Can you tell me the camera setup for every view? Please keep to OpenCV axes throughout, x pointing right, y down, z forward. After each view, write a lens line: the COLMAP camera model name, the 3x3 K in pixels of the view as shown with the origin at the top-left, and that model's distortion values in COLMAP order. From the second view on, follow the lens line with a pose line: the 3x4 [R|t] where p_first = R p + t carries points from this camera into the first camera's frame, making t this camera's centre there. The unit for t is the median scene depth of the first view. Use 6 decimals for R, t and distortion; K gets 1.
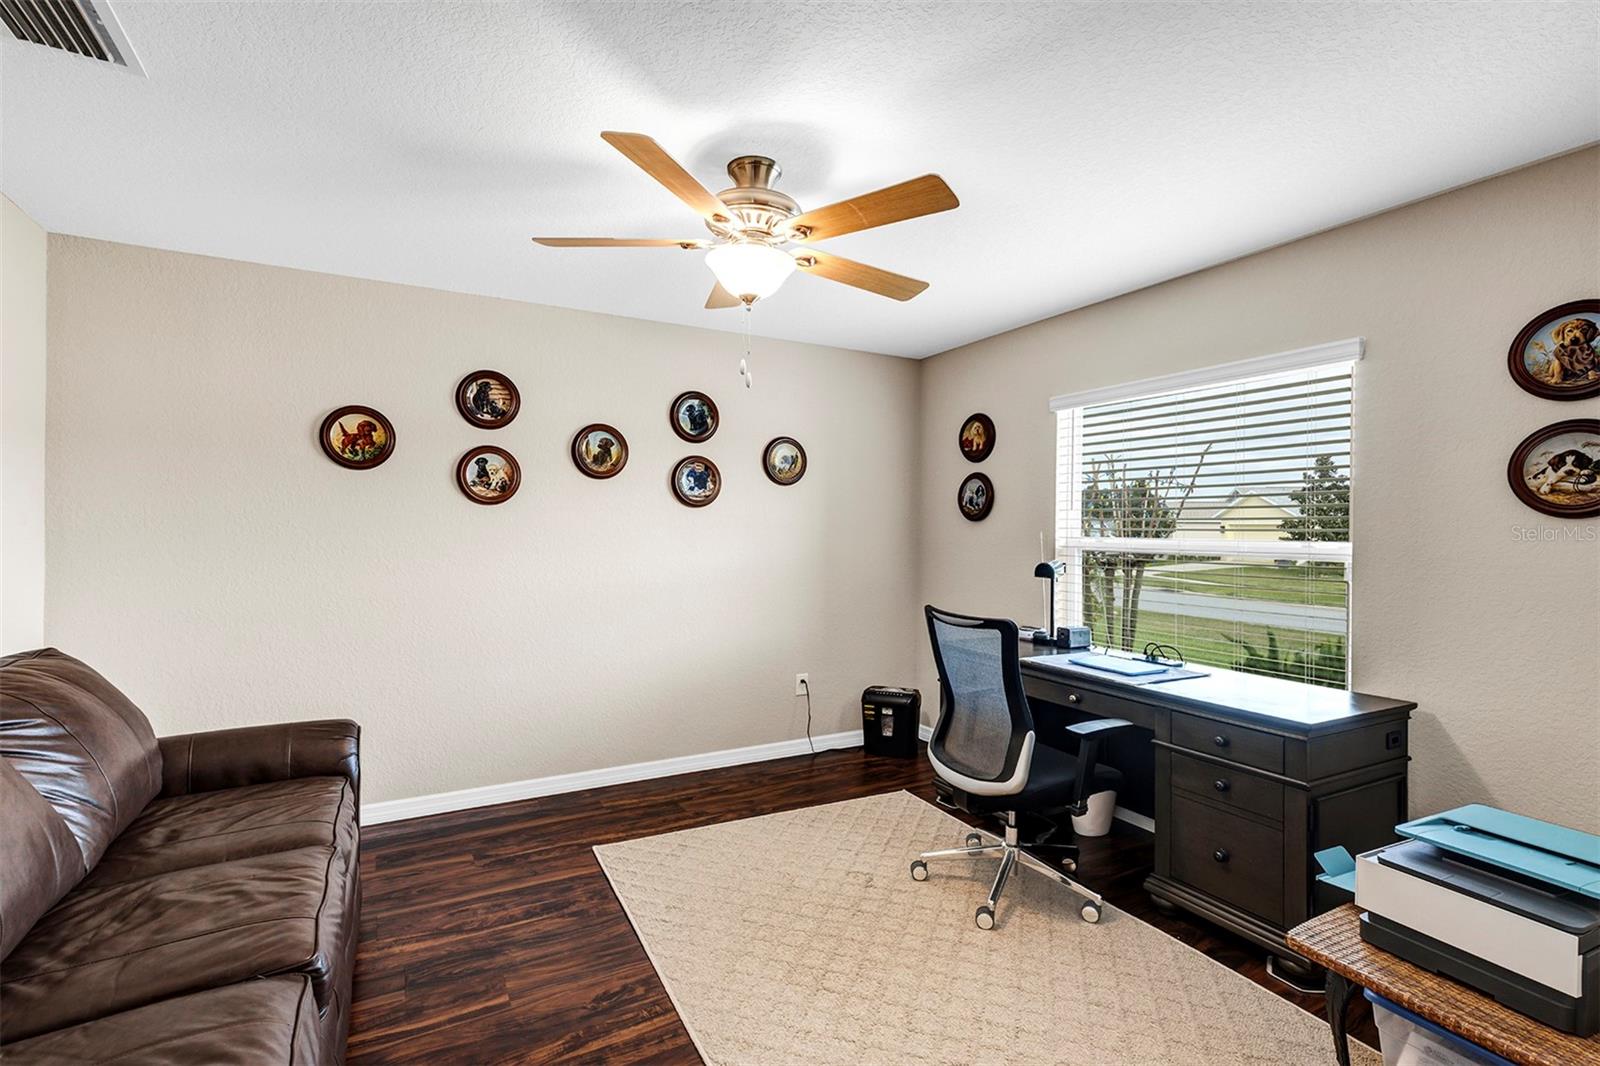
lens RADIAL K [[728.9, 0, 791.3], [0, 728.9, 532.4], [0, 0, 1]] dist [0.007158, -0.000272]
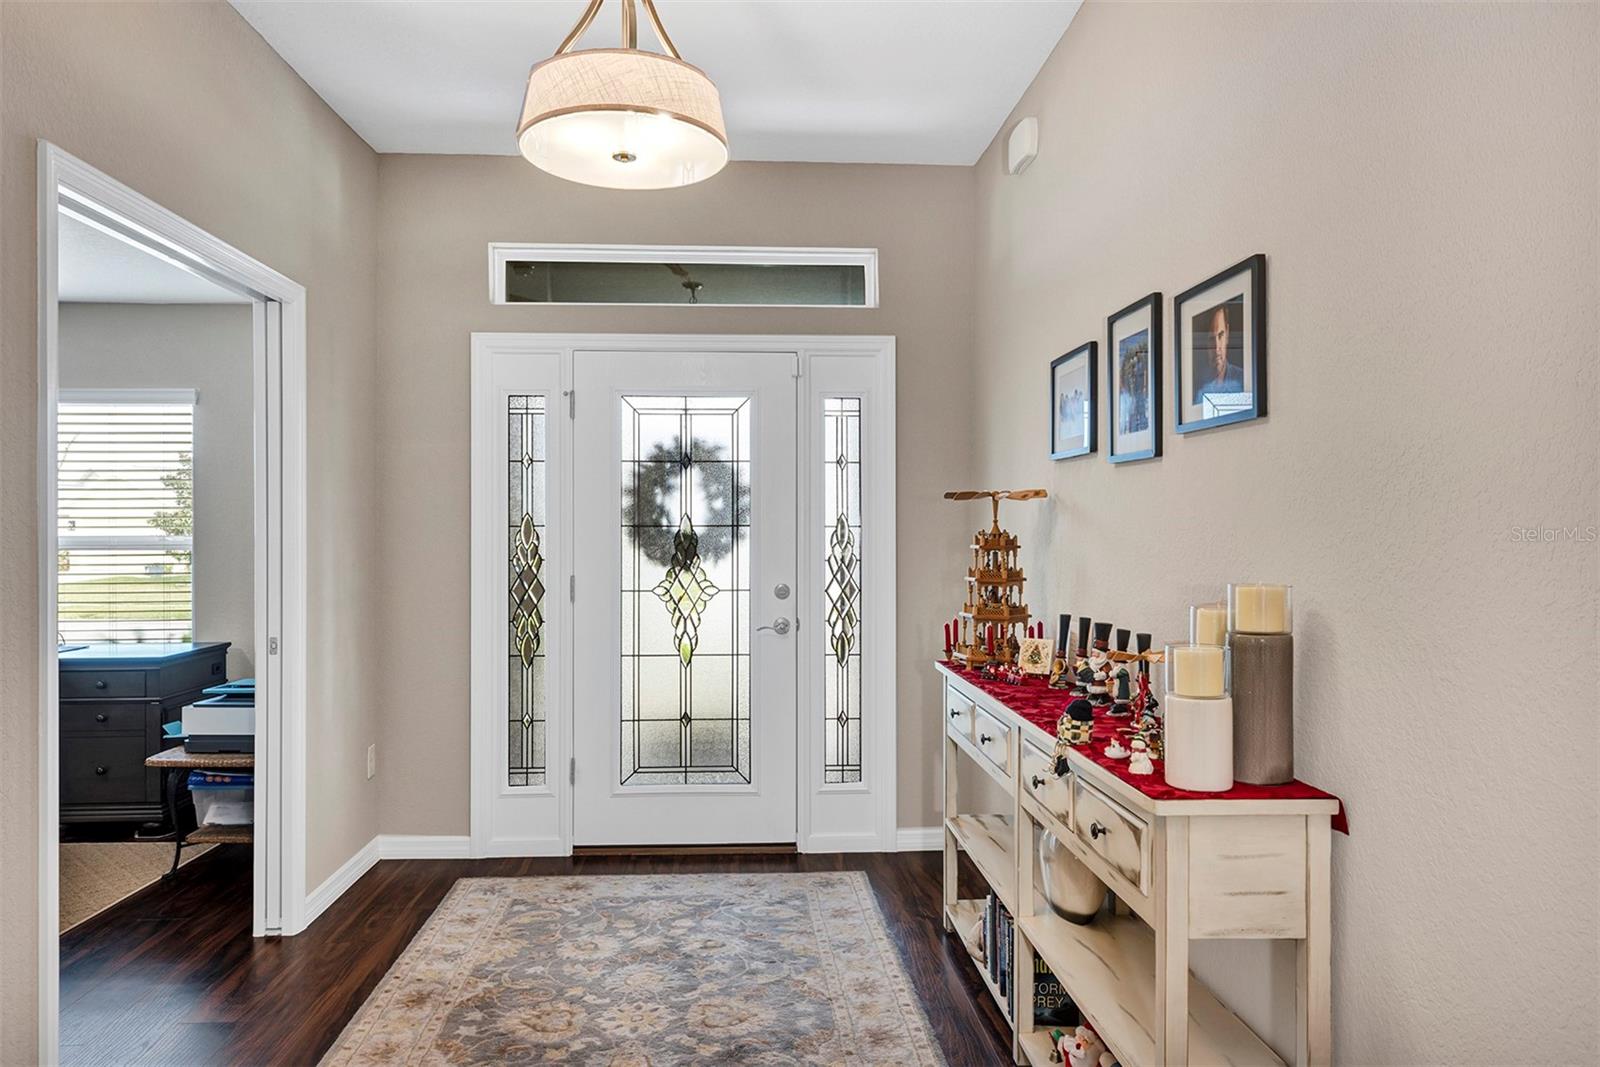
lens RADIAL K [[1089.5, 0, 792.6], [0, 1089.5, 533.4], [0, 0, 1]] dist [0.008963, 0.000328]
pose [[0.435902, -0.010535, 0.899933, -0.659759], [0.008904, 0.999933, 0.007392, 0.003973], [-0.899950, 0.004791, 0.435966, -1.015519]]
